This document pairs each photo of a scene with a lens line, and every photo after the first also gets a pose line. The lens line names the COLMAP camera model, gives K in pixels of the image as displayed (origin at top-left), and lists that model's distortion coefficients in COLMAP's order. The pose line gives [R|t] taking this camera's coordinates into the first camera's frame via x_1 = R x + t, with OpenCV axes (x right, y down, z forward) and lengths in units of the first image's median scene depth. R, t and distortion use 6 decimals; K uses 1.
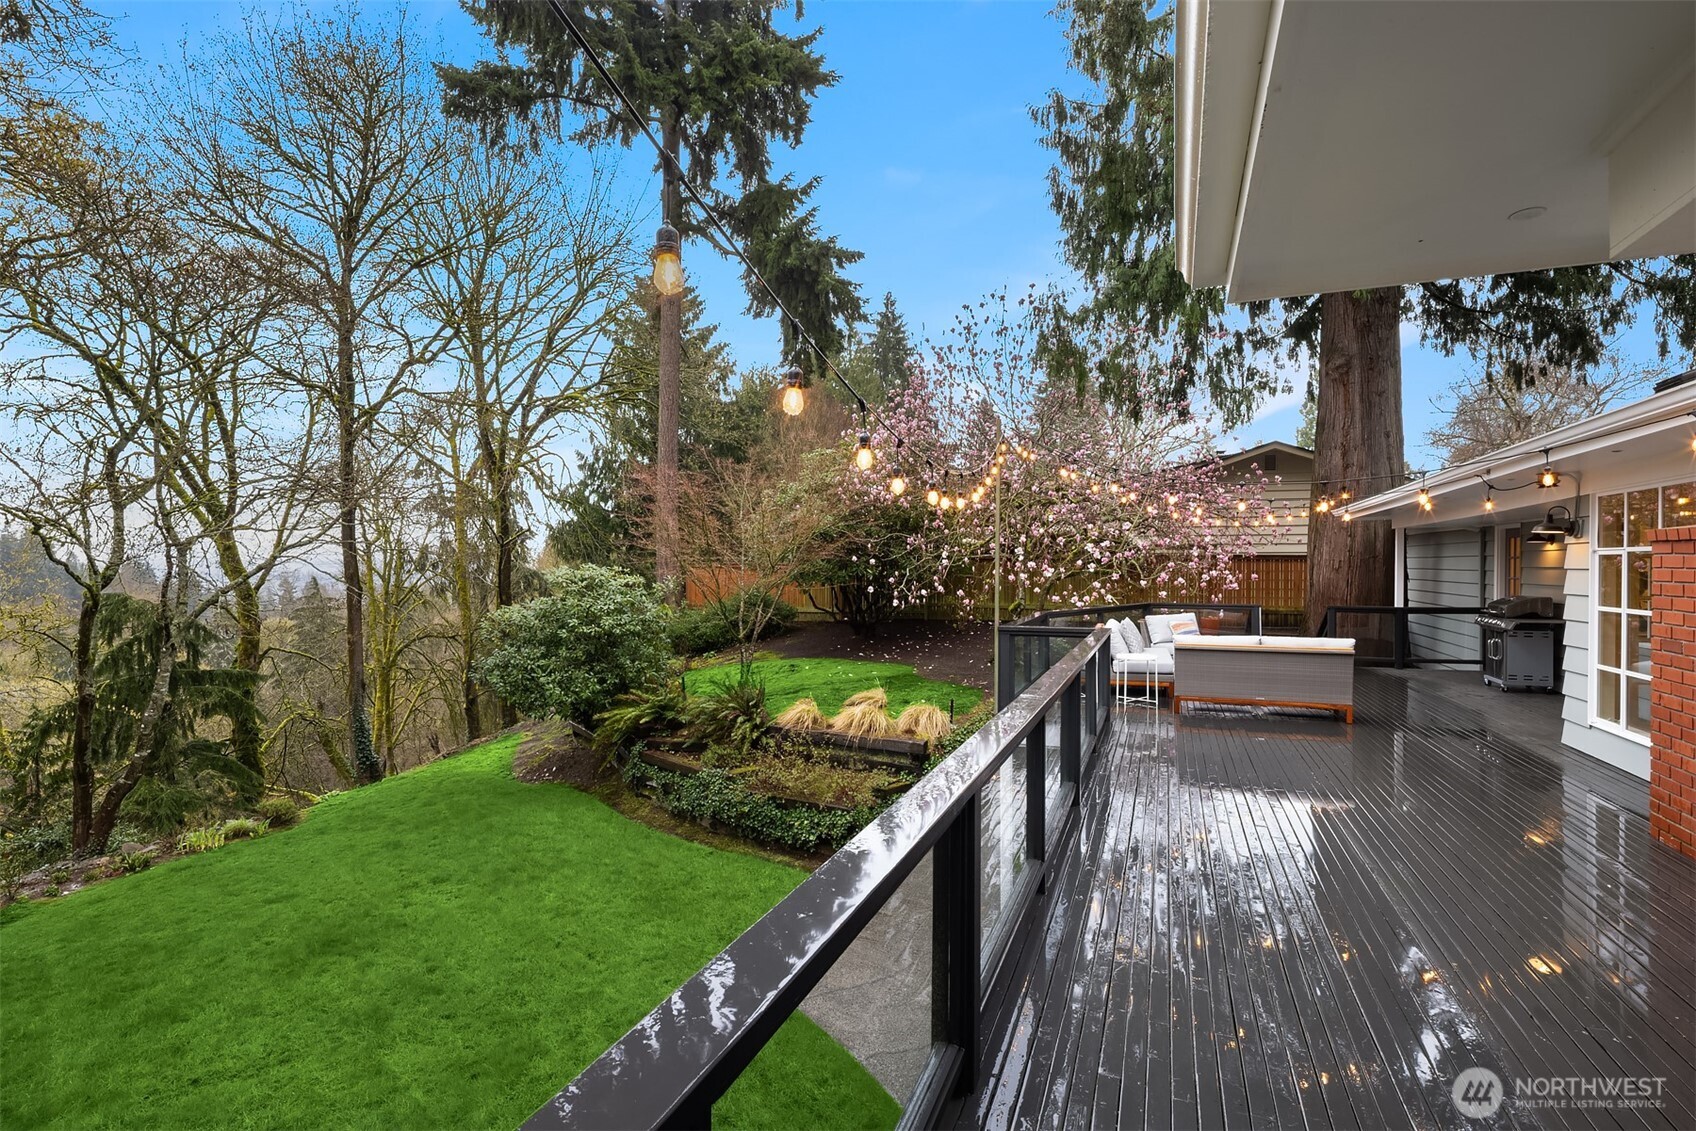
lens RADIAL K [[810.8, 0, 848.0], [0, 810.8, 565.5], [0, 0, 1]] dist [-0.000027, -0.000577]
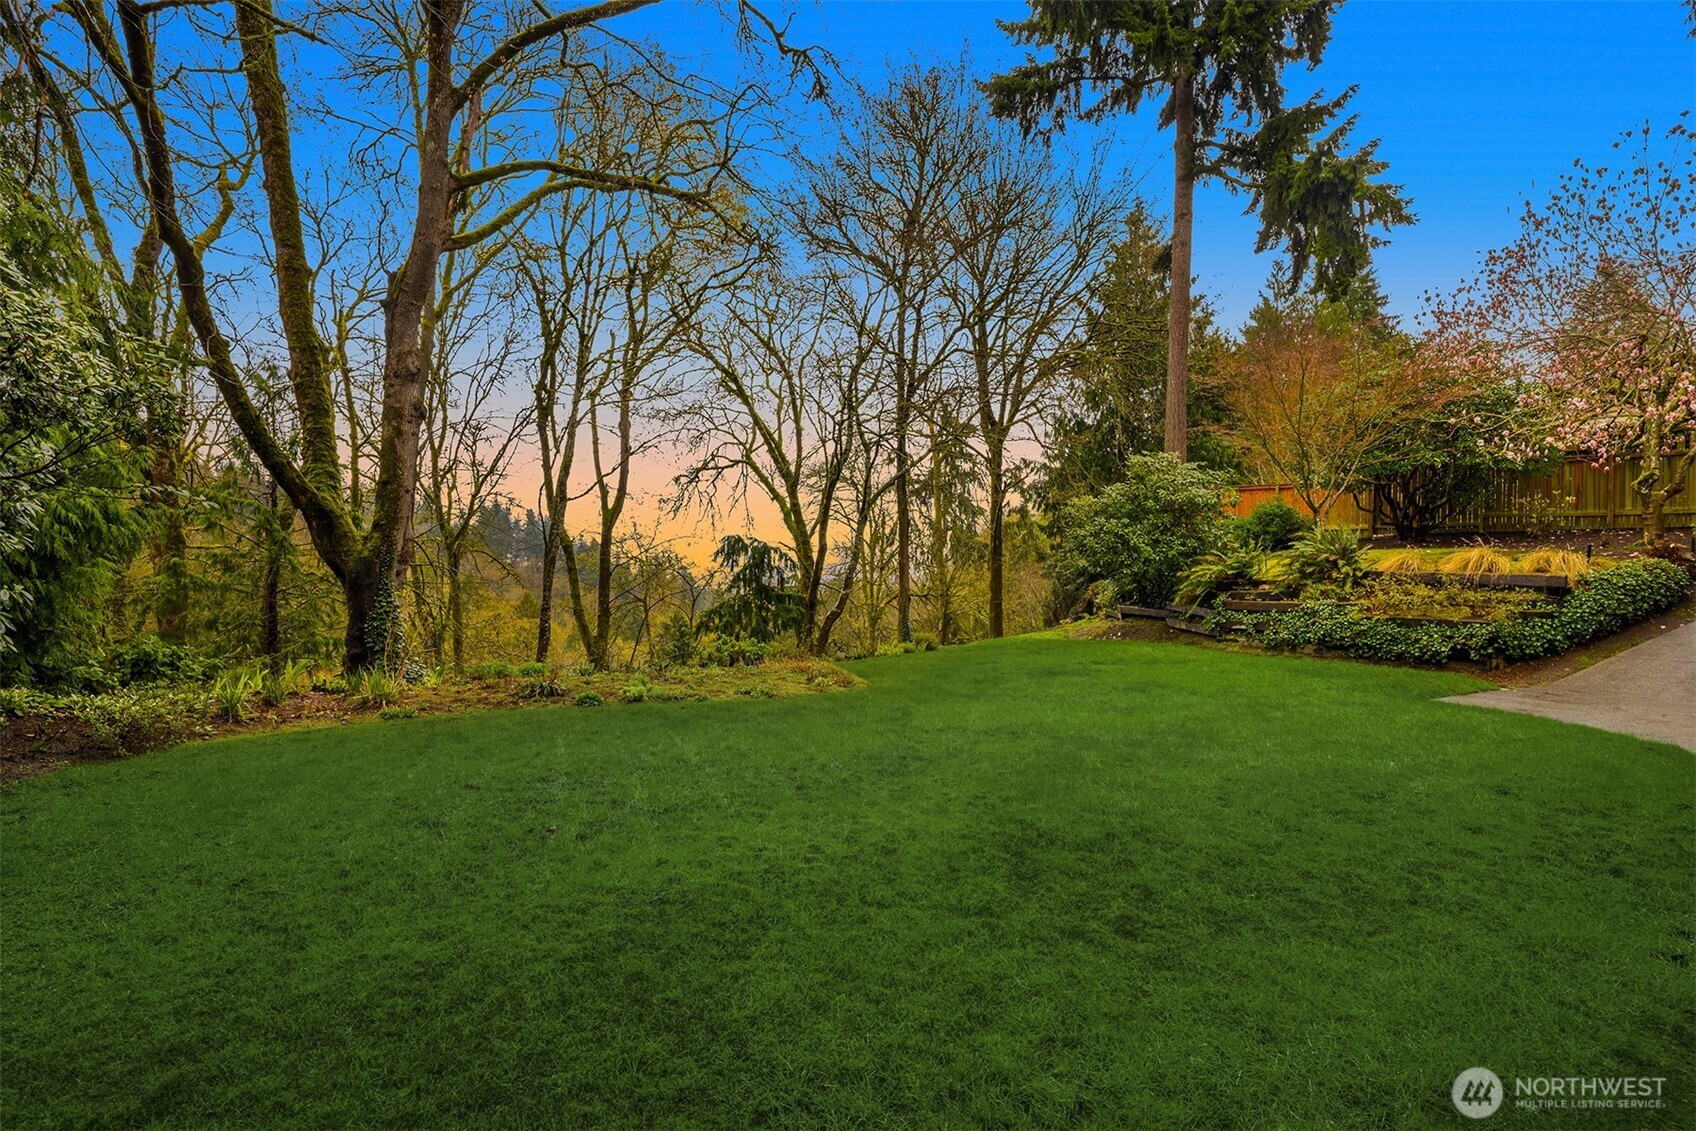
lens RADIAL K [[810.8, 0, 848.0], [0, 810.8, 565.5], [0, 0, 1]] dist [-0.000027, -0.000577]
pose [[0.888849, 0.001751, -0.458197, -0.124431], [-0.005387, 0.999964, -0.006628, 0.114783], [0.458169, 0.008360, 0.888826, -0.158505]]
